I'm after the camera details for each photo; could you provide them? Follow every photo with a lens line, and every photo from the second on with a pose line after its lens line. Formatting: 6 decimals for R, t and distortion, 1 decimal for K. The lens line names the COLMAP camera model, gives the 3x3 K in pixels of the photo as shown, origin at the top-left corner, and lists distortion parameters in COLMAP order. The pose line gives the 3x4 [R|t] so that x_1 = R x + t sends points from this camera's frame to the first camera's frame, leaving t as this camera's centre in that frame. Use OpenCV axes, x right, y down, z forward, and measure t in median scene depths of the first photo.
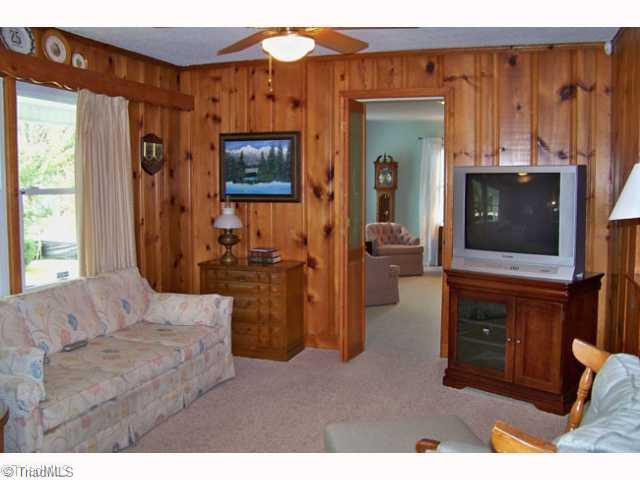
lens RADIAL K [[667.5, 0, 320.0], [0, 667.5, 240.0], [0, 0, 1]] dist [-0.106653, 0.009660]
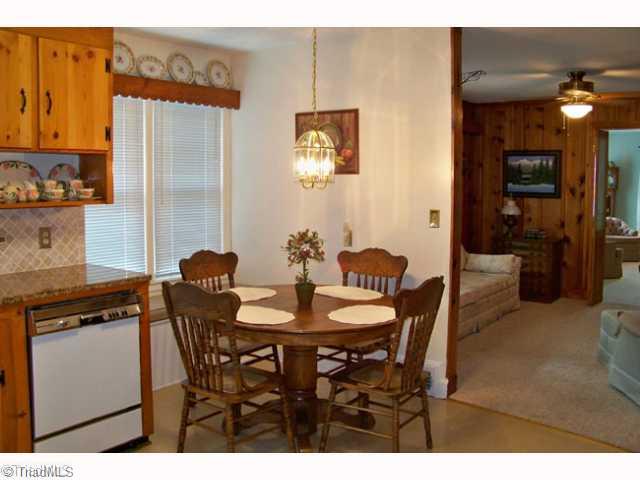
lens RADIAL K [[667.5, 0, 320.0], [0, 667.5, 240.0], [0, 0, 1]] dist [-0.106653, 0.009660]
pose [[0.958361, 0.036604, -0.283203, -0.121867], [-0.034674, 0.999329, 0.011826, 0.036132], [0.283446, -0.001514, 0.958987, -0.536540]]
